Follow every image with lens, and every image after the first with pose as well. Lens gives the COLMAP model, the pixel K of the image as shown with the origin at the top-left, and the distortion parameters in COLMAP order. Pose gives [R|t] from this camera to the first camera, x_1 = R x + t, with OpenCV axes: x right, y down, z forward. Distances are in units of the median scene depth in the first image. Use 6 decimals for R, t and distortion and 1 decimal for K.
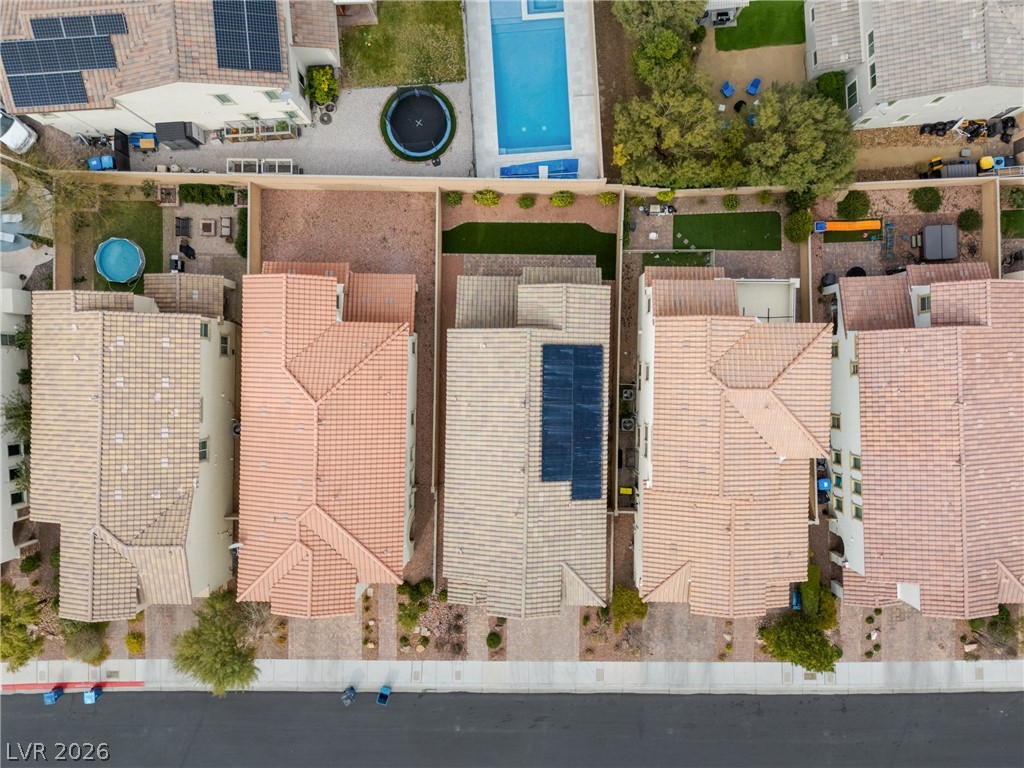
lens RADIAL K [[753.1, 0, 512.0], [0, 753.1, 384.0], [0, 0, 1]] dist [0.104017, -0.116558]
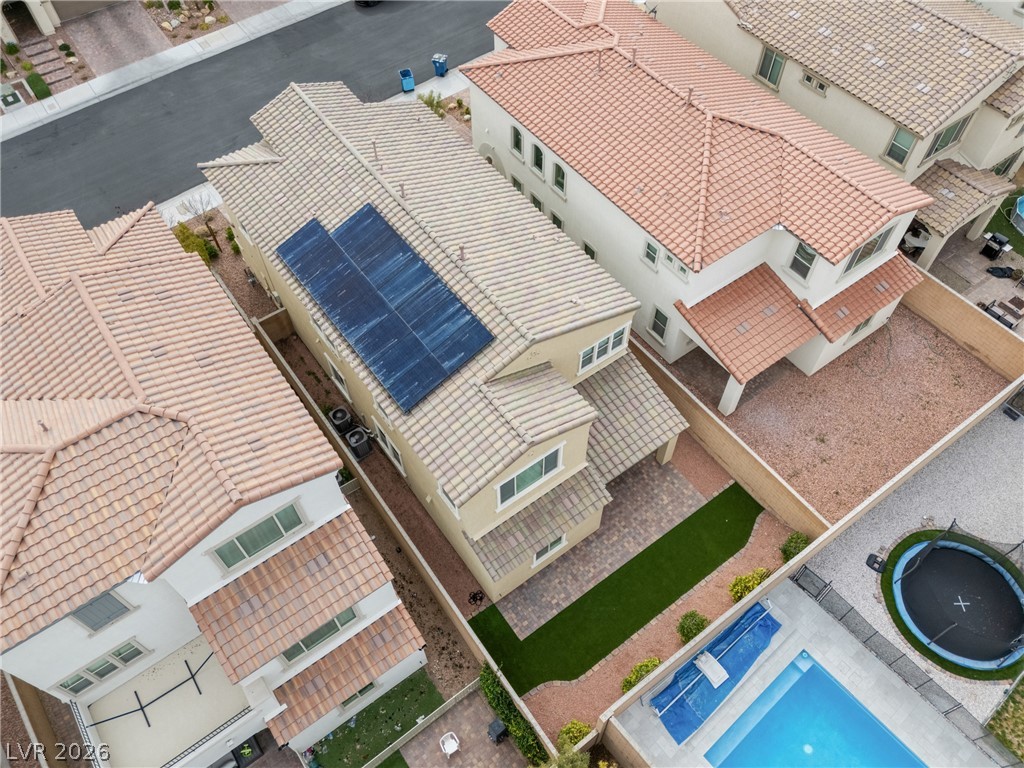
lens RADIAL K [[770.2, 0, 512.0], [0, 770.2, 384.0], [0, 0, 1]] dist [0.038862, -0.003375]
pose [[-0.799430, 0.504621, -0.325989, 0.209456], [-0.600599, -0.658822, 0.453028, -0.304221], [0.013838, 0.557954, 0.829757, 0.490871]]
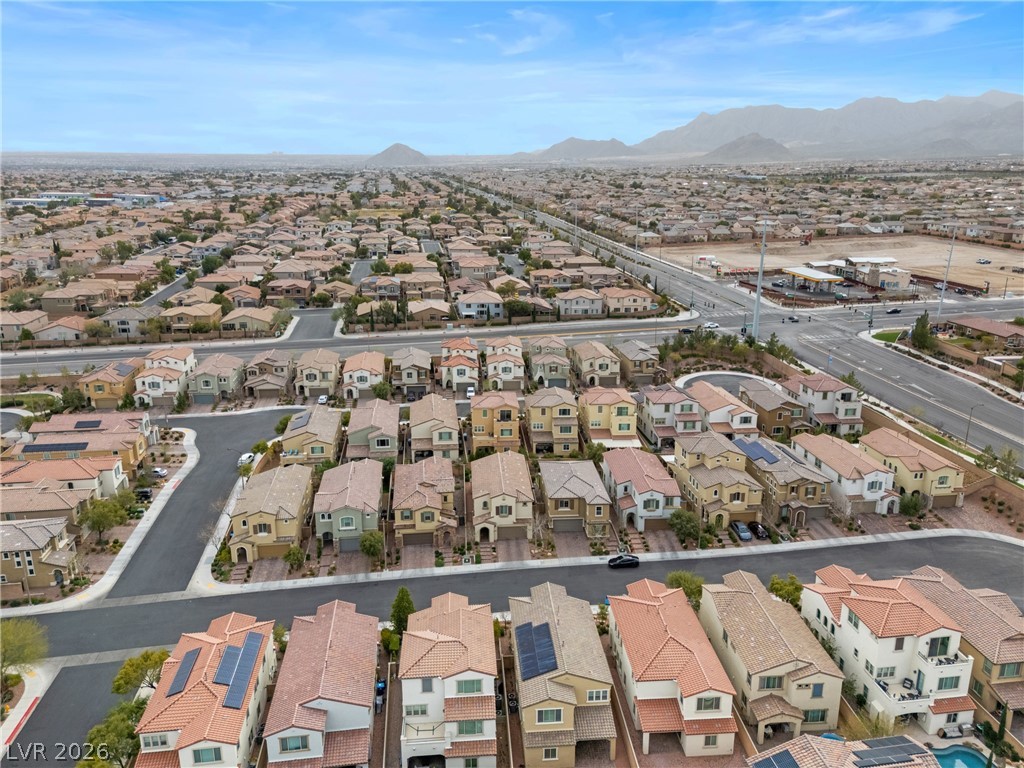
lens RADIAL K [[753.1, 0, 512.0], [0, 753.1, 384.0], [0, 0, 1]] dist [0.104017, -0.116558]
pose [[-0.996310, 0.027431, -0.081323, 0.247163], [-0.085798, -0.294583, 0.951767, -1.372692], [0.002152, 0.955232, 0.295850, -0.140560]]
